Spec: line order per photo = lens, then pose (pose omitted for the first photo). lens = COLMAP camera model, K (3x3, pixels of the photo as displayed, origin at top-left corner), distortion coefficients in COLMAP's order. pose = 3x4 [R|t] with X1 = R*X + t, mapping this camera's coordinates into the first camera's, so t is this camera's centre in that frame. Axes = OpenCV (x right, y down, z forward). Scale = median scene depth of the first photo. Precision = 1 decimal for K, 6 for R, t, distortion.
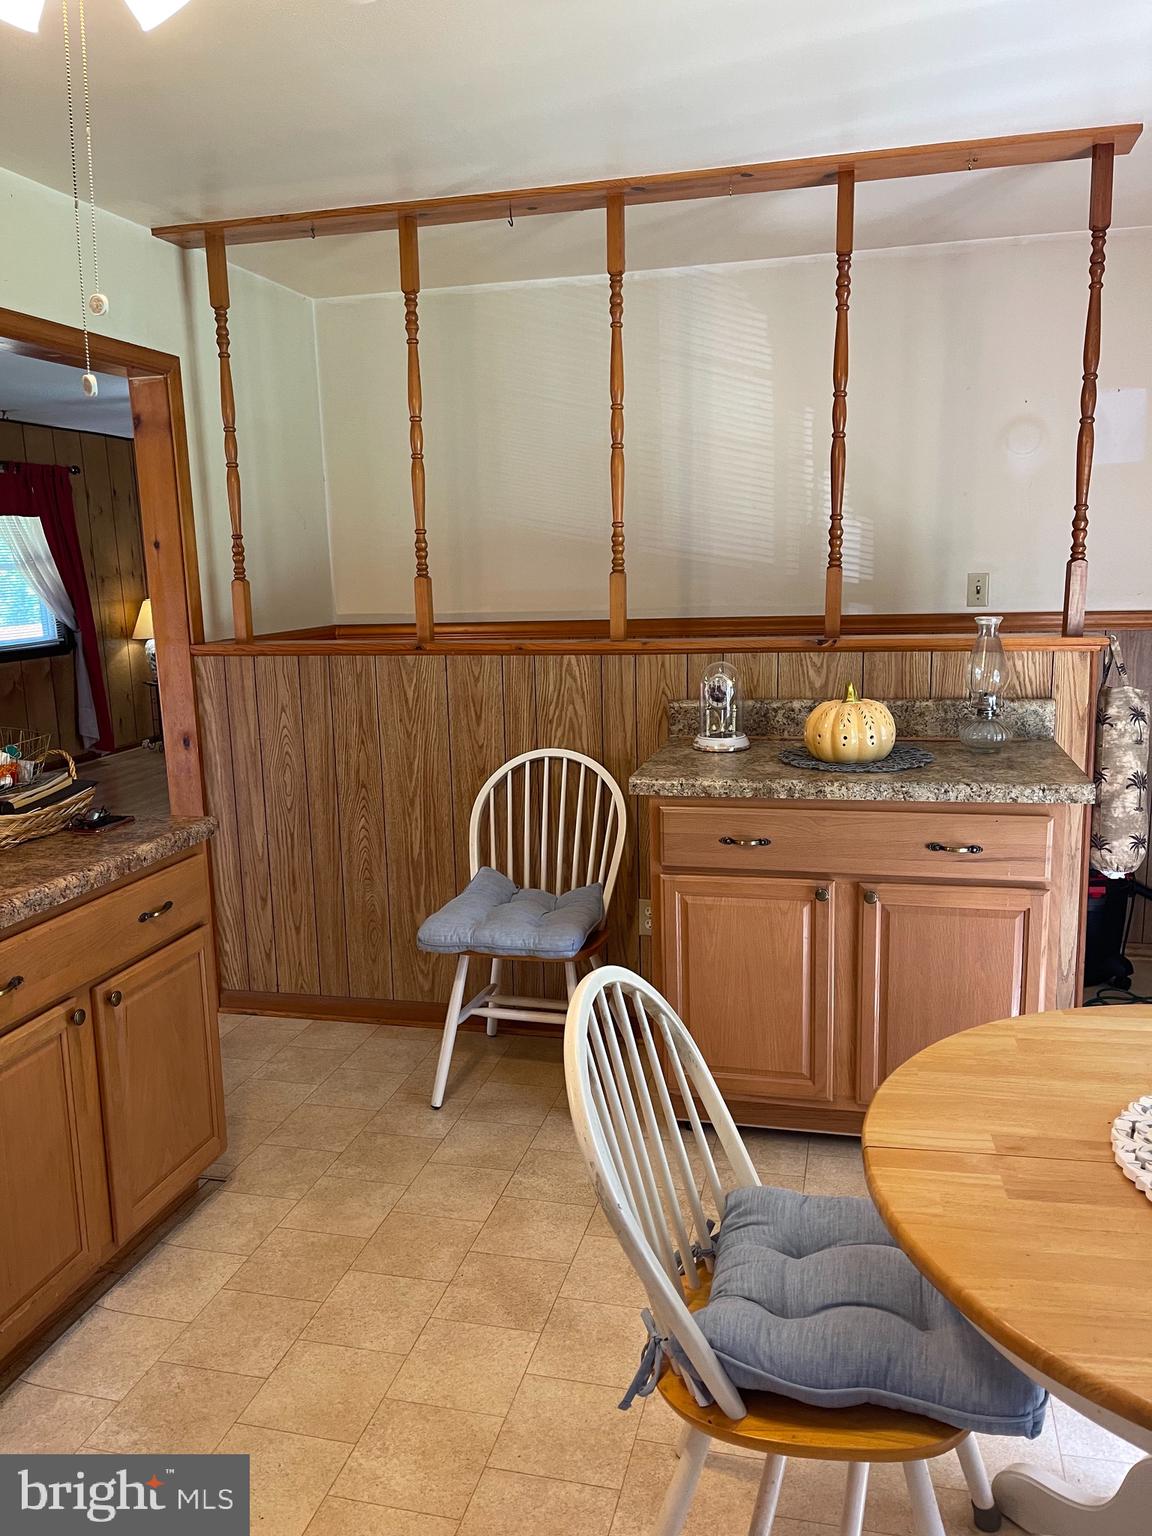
lens RADIAL K [[1167.8, 0, 568.0], [0, 1167.8, 769.0], [0, 0, 1]] dist [0.057095, -0.071309]
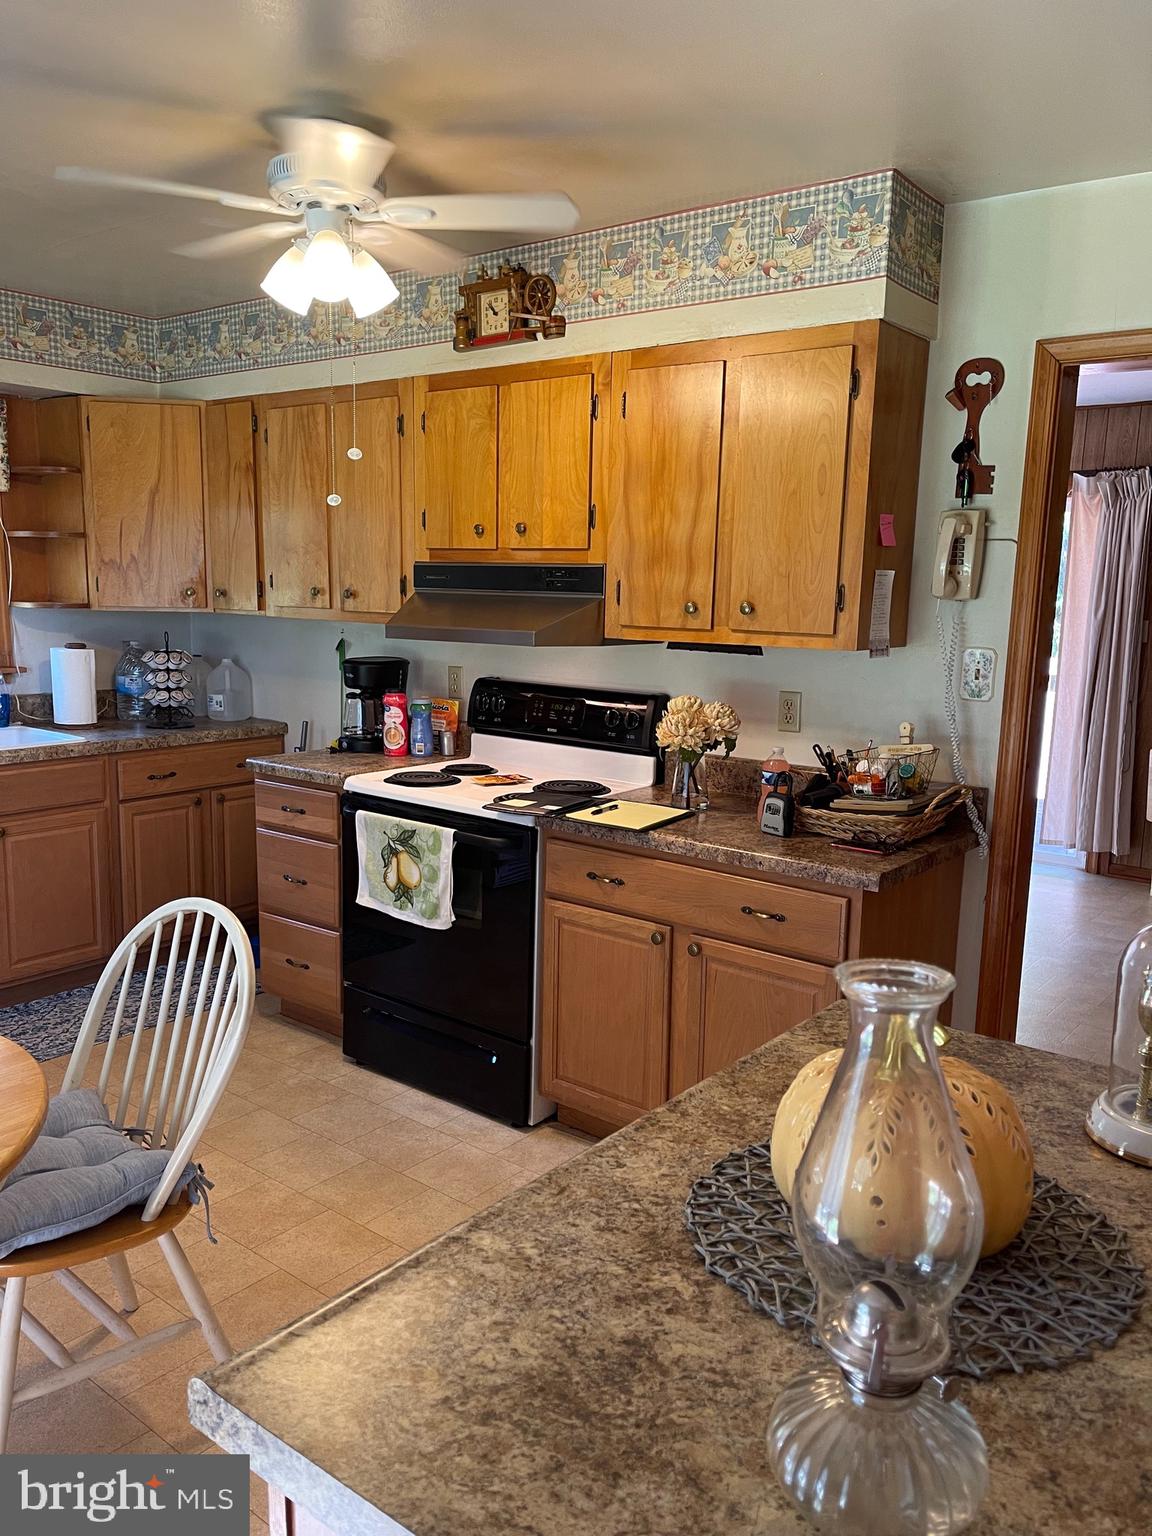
lens RADIAL K [[1167.8, 0, 567.6], [0, 1167.8, 770.1], [0, 0, 1]] dist [0.057095, -0.071309]
pose [[-0.411633, 0.159464, -0.897290, 0.734570], [-0.176751, 0.951909, 0.250255, -0.266329], [0.894045, 0.261610, -0.363652, 1.274477]]
